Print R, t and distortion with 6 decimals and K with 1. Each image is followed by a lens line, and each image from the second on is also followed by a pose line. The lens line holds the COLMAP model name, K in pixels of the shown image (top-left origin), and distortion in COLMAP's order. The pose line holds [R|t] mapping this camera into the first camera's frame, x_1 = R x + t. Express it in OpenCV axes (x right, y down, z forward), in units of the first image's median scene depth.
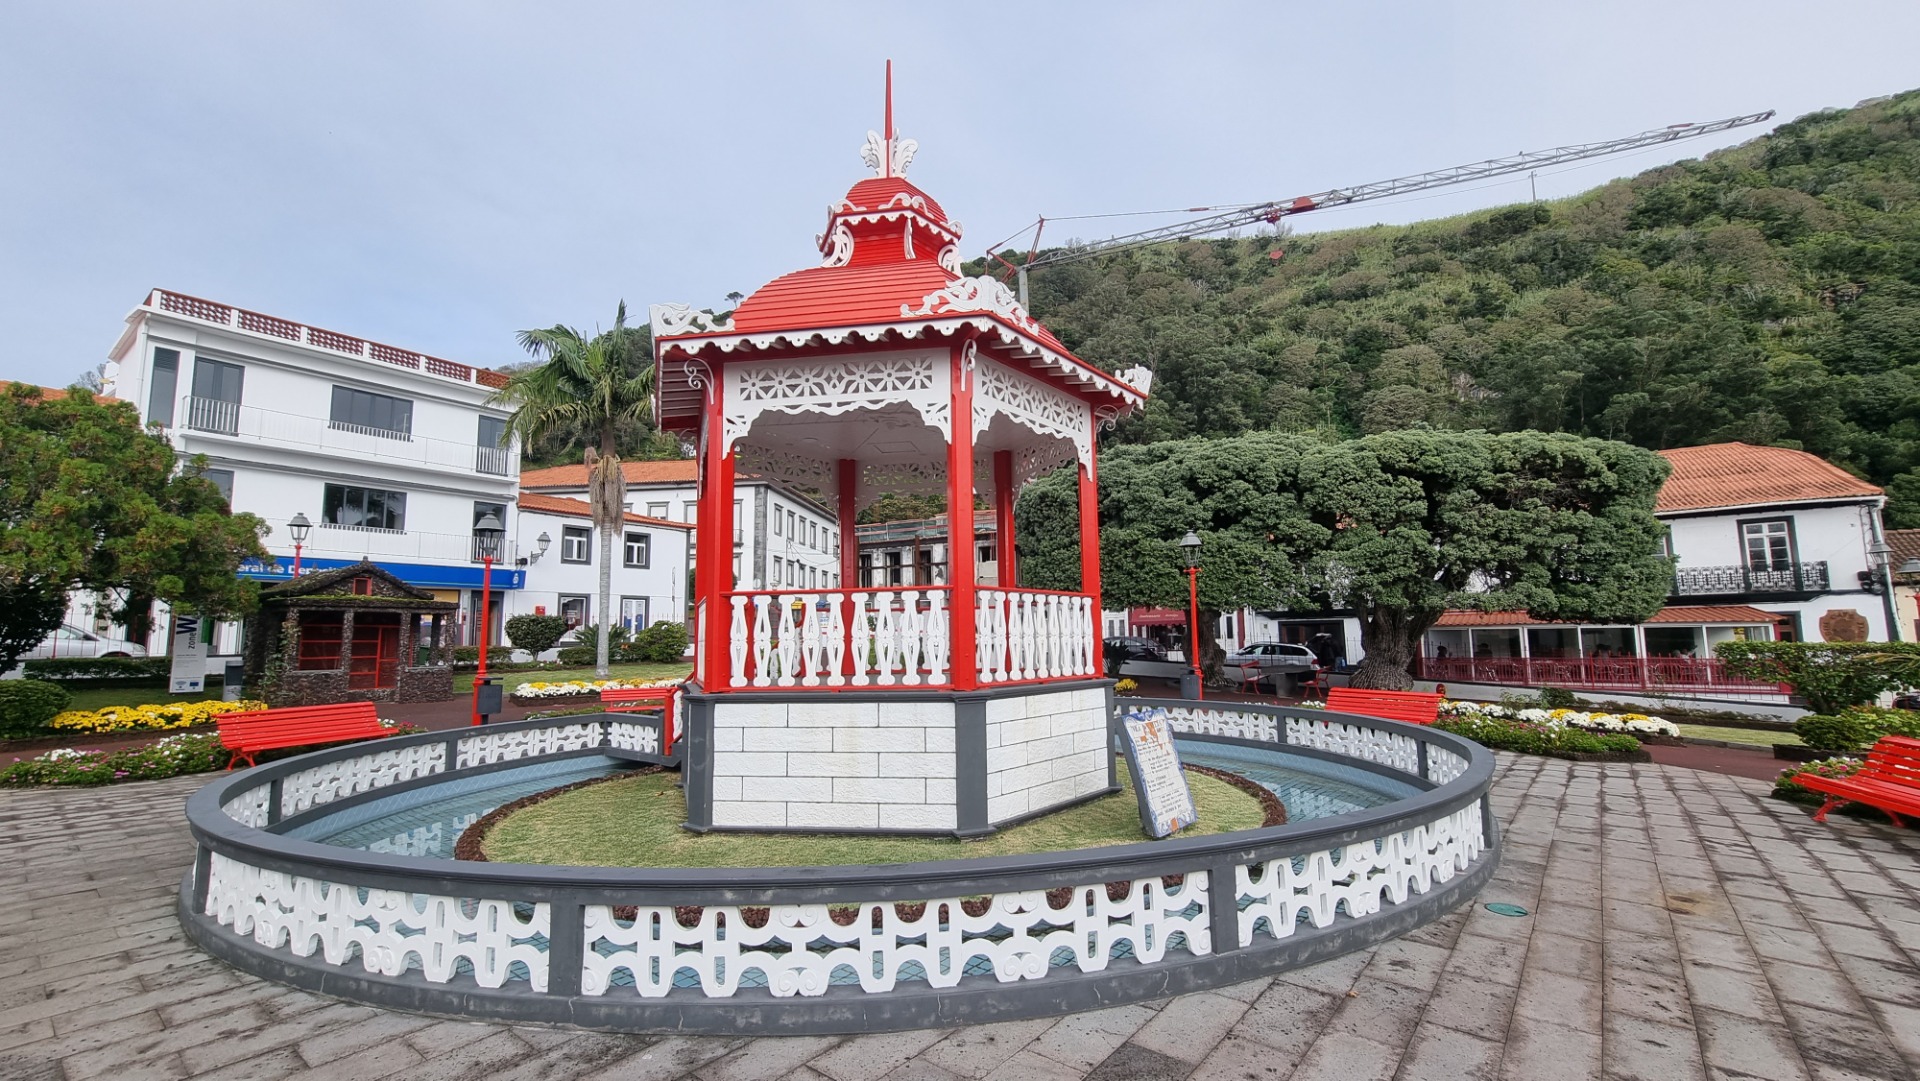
lens RADIAL K [[791.6, 0, 960.0], [0, 791.6, 540.5], [0, 0, 1]] dist [-0.006067, 0.000777]
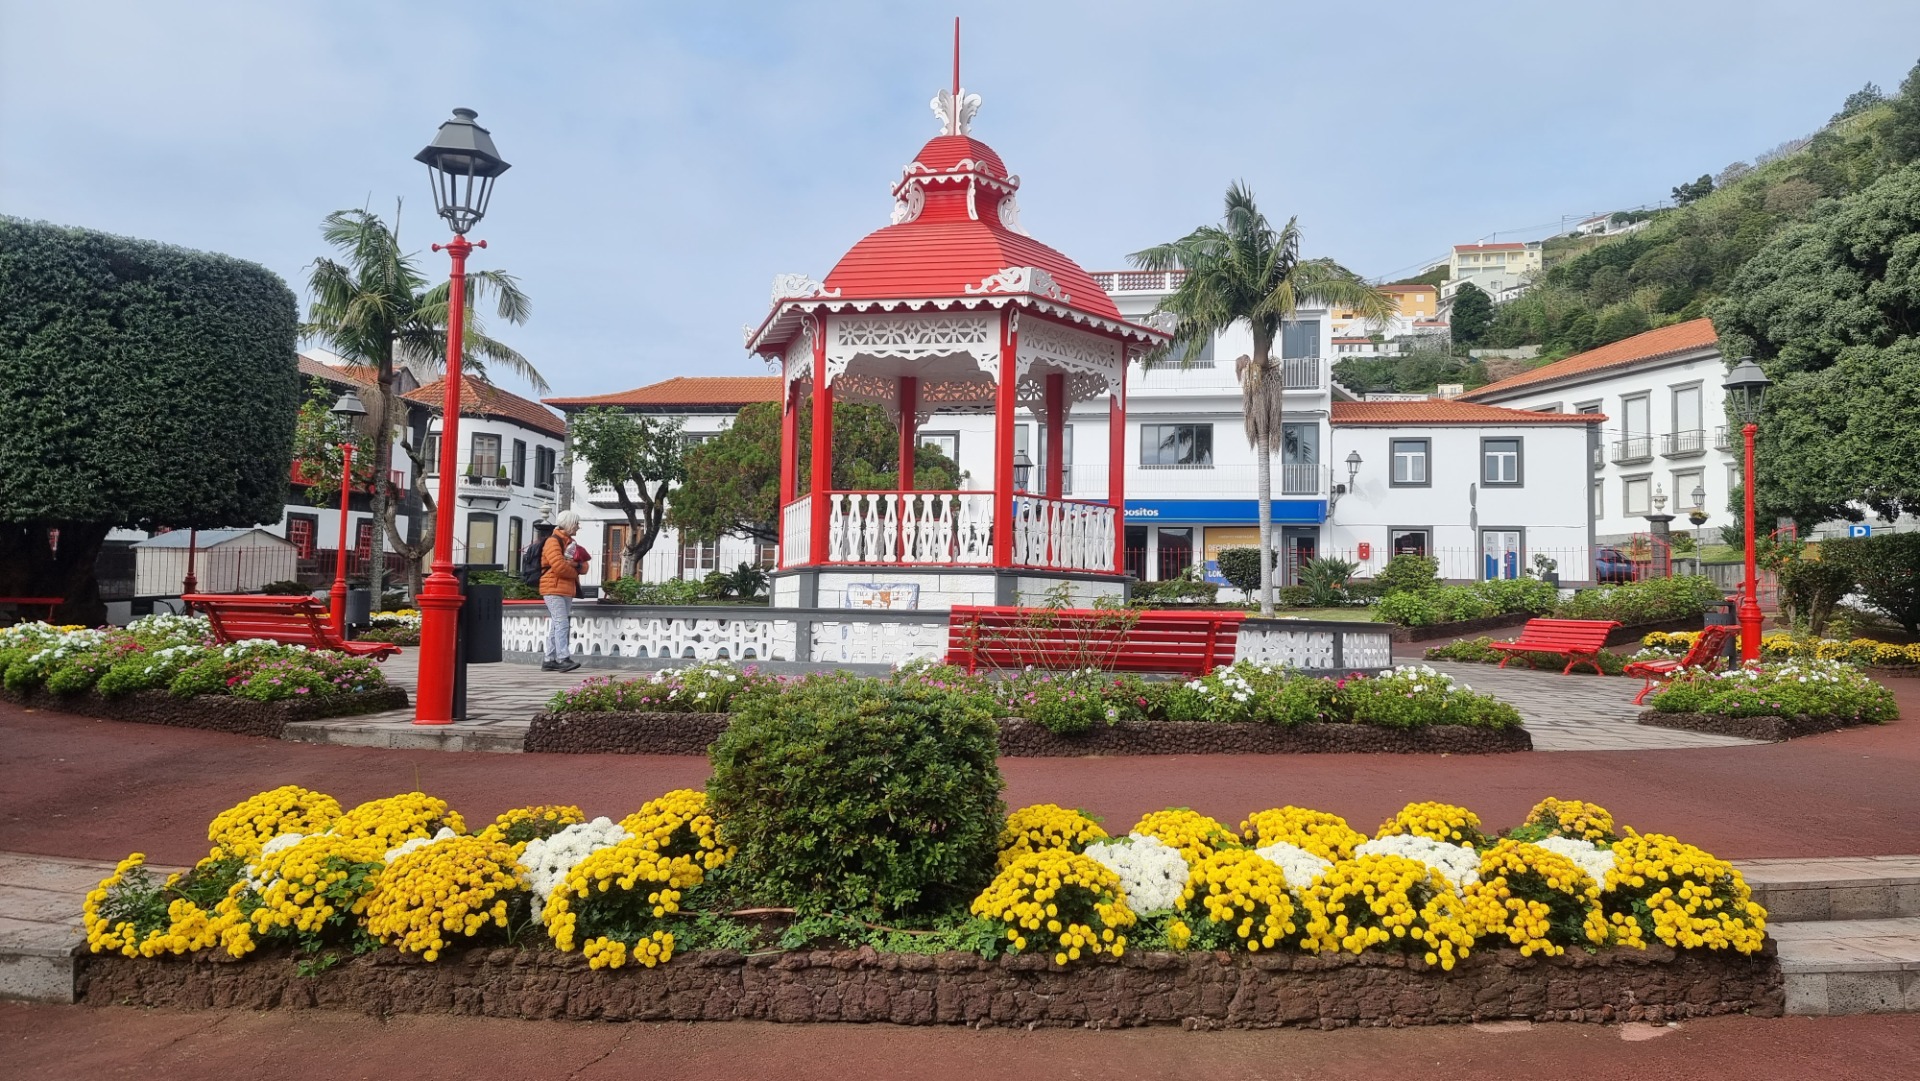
lens RADIAL K [[1303.9, 0, 960.0], [0, 1303.9, 540.5], [0, 0, 1]] dist [0.101059, -0.092236]
pose [[0.428824, -0.029291, -0.902913, 0.525999], [0.086627, 0.996202, 0.008825, 0.034790], [0.899225, -0.082002, 0.429732, 0.056281]]
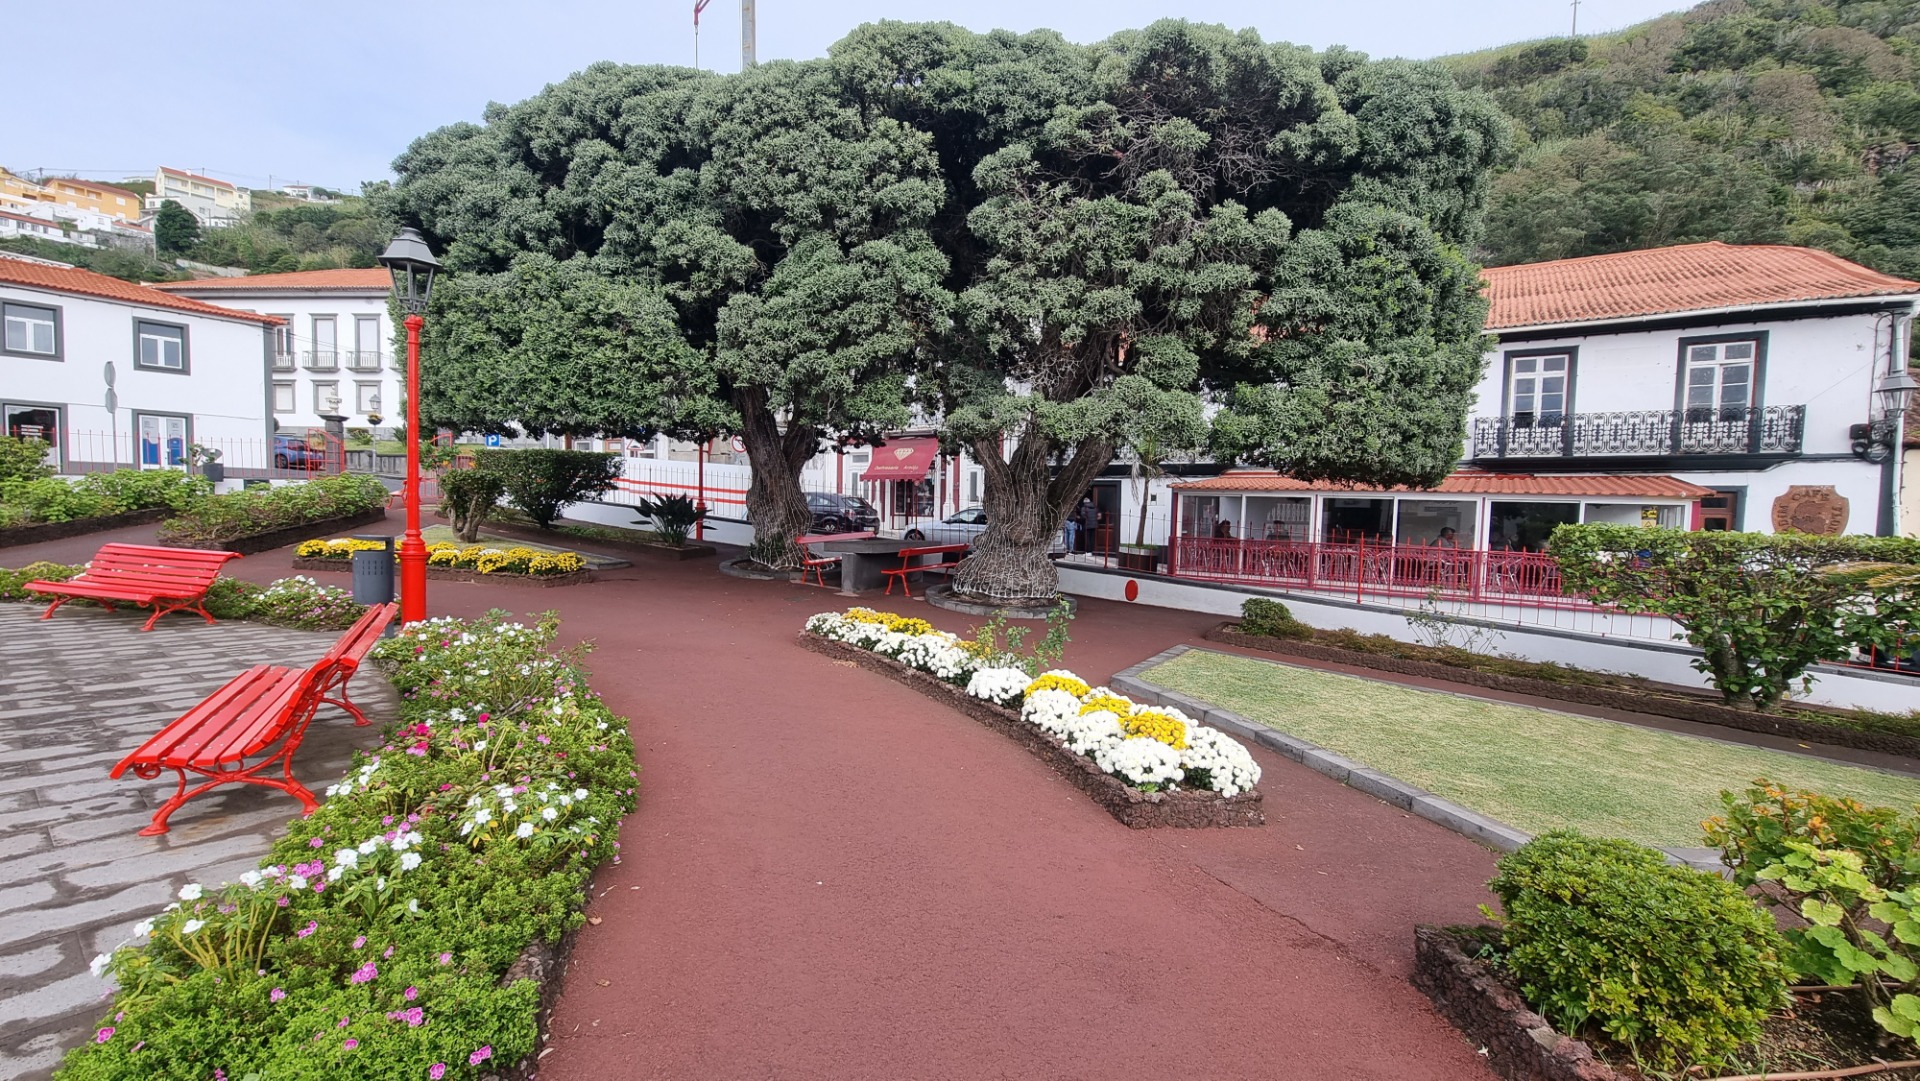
lens RADIAL K [[788.3, 0, 973.5], [0, 788.3, 539.6], [0, 0, 1]] dist [-0.005176, 0.000425]
pose [[0.999035, 0.036790, 0.023974, 0.354338], [-0.040275, 0.985236, 0.166399, 0.042543], [-0.017498, -0.167204, 0.985767, 0.313262]]
